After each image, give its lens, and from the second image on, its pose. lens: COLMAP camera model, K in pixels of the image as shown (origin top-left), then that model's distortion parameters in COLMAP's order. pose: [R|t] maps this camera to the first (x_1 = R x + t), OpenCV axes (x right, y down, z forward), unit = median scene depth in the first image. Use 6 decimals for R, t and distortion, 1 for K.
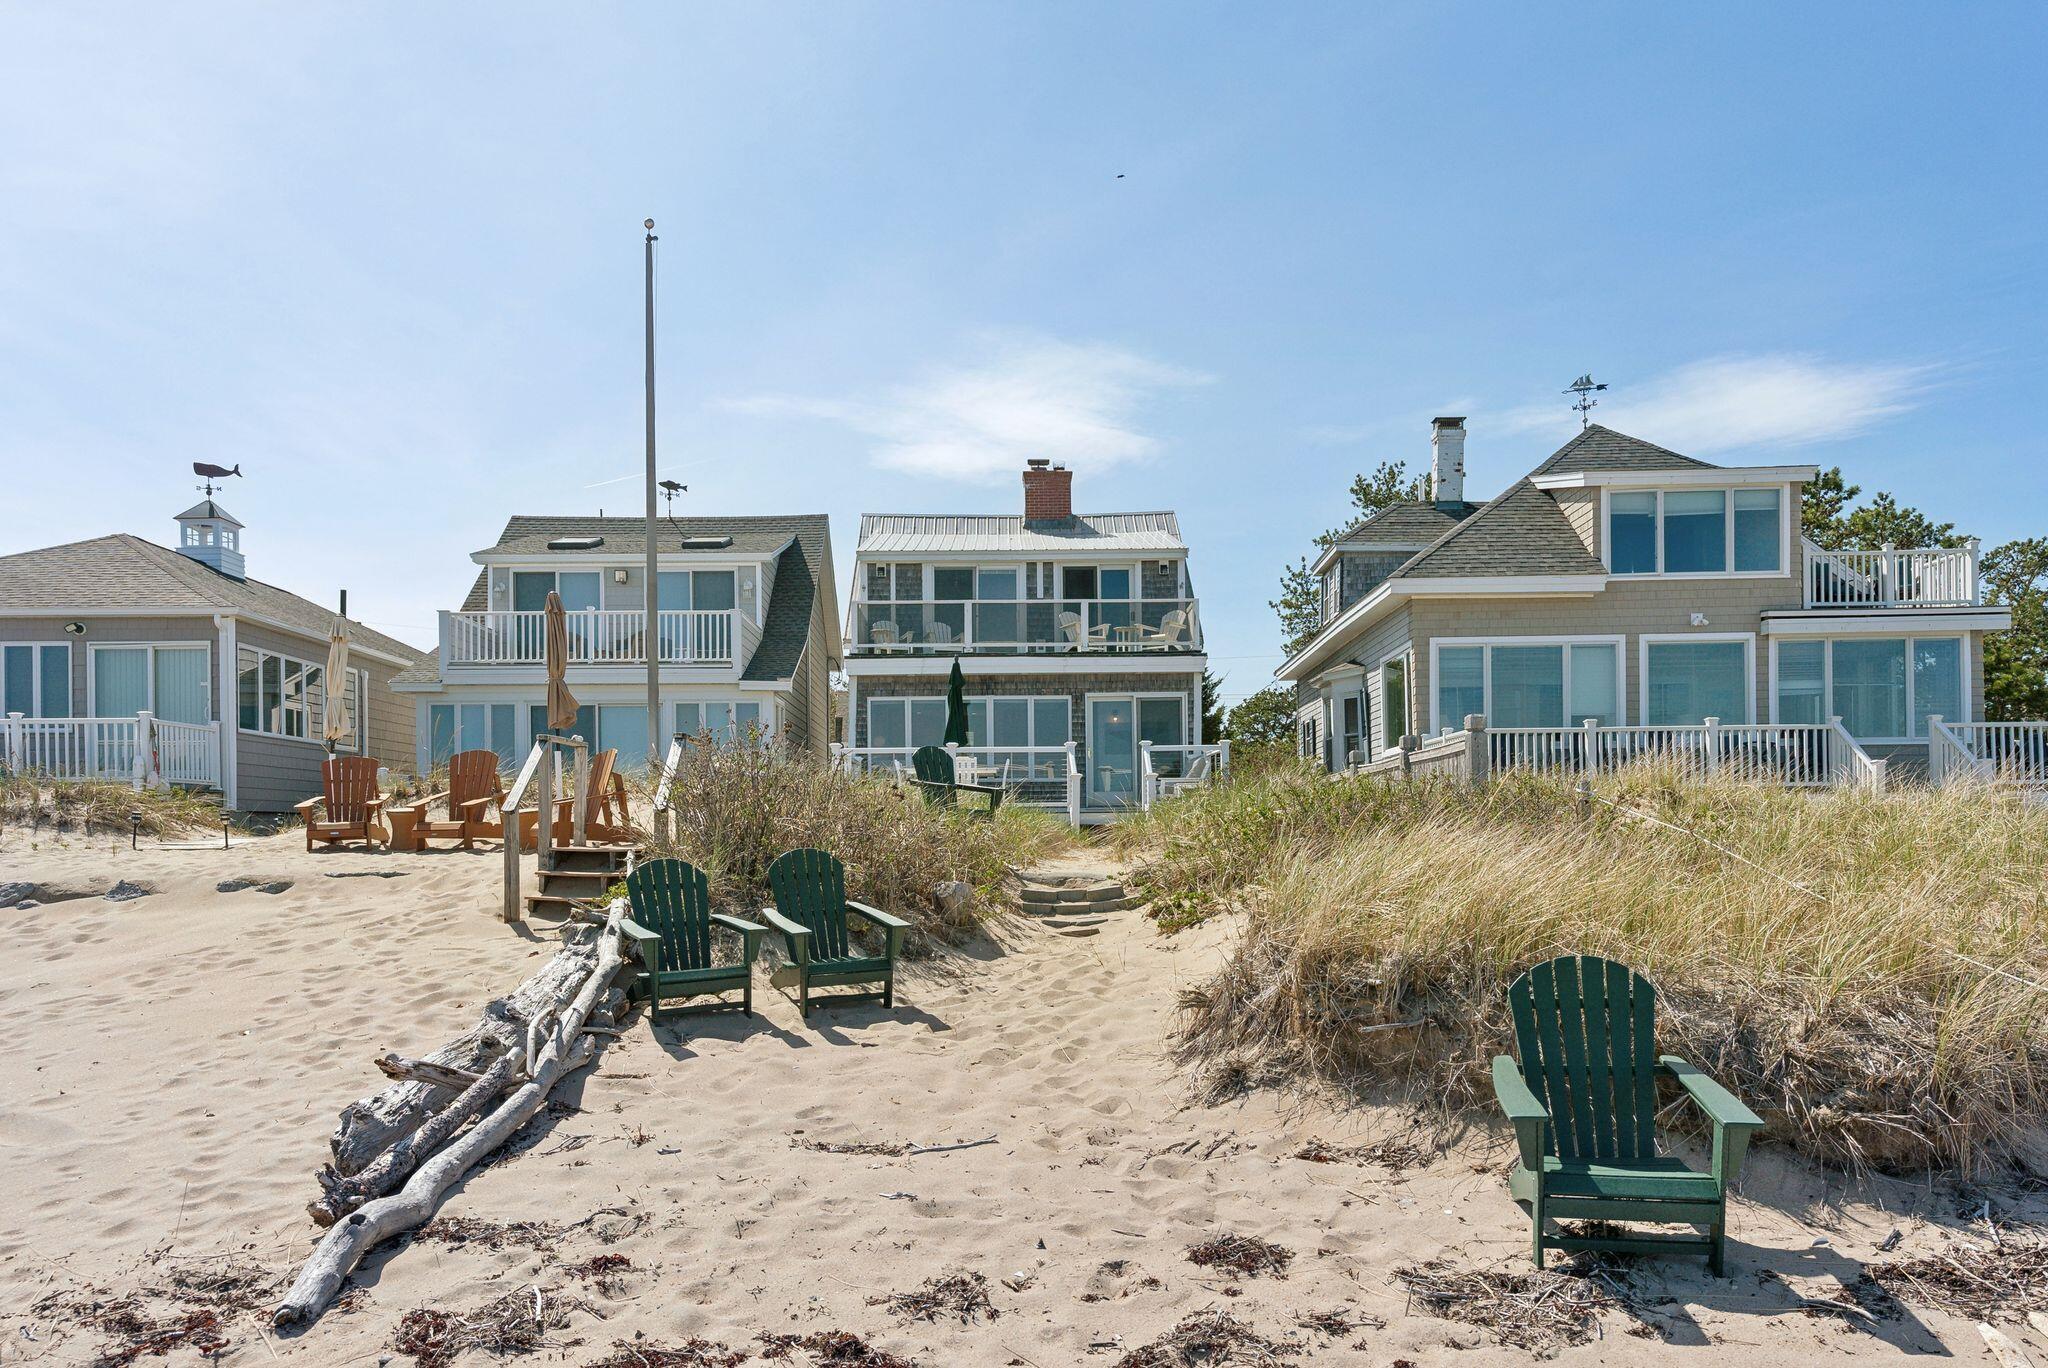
lens RADIAL K [[1906.7, 0, 1024.0], [0, 1906.7, 684.0], [0, 0, 1]] dist [0.049104, -0.011992]
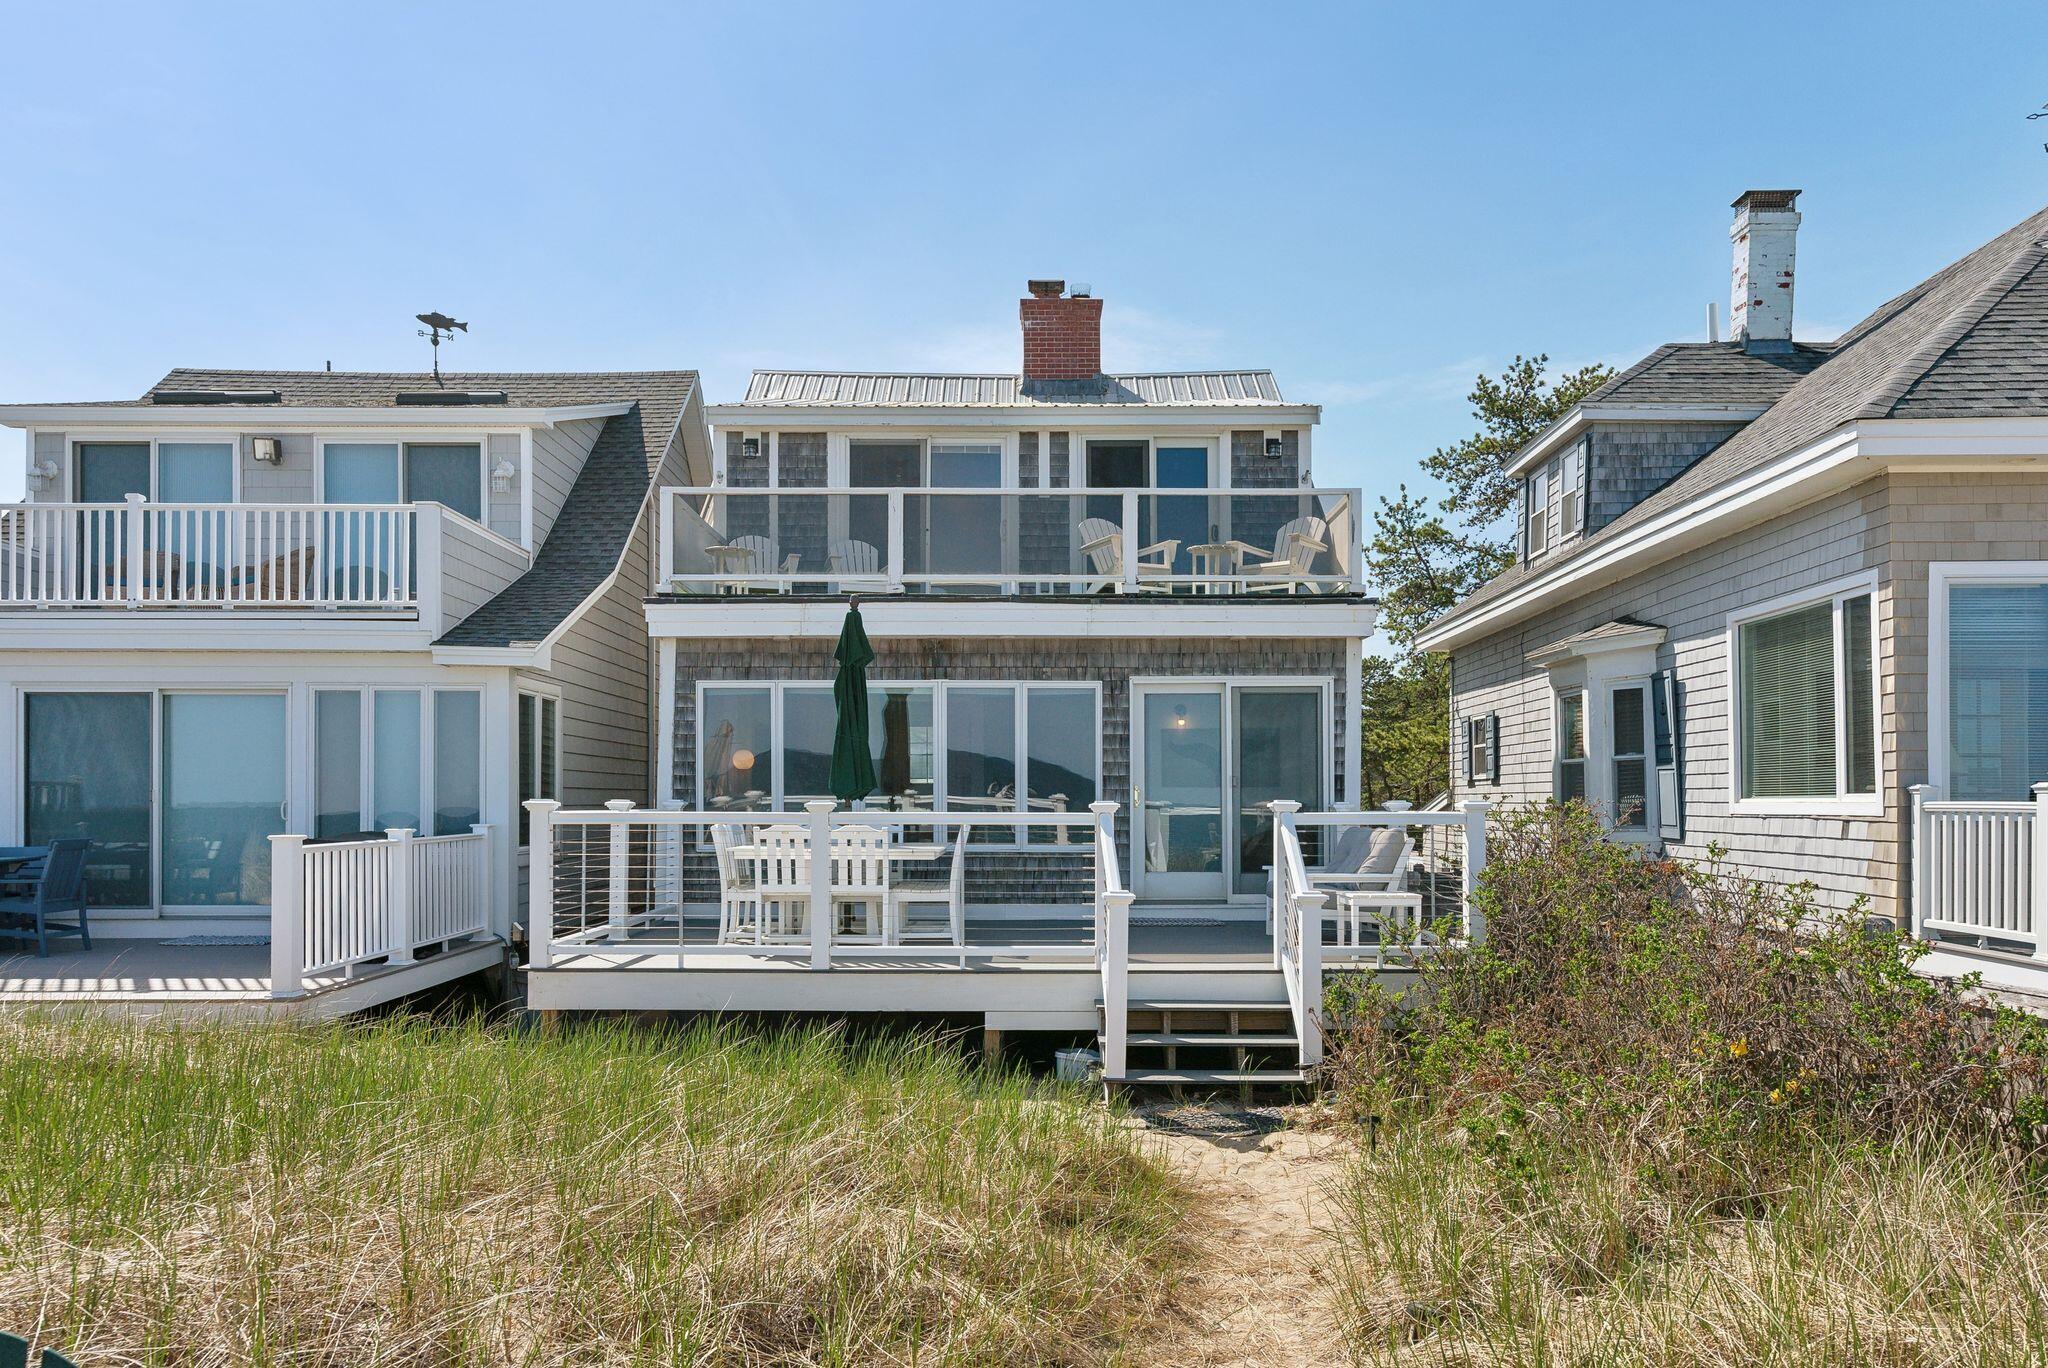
lens RADIAL K [[1906.7, 0, 1024.0], [0, 1906.7, 684.0], [0, 0, 1]] dist [0.049104, -0.011992]
pose [[0.999919, 0.008939, -0.009054, 0.008700], [-0.008764, 0.999779, 0.019101, -0.002608], [0.009222, -0.019020, 0.999777, 0.488978]]
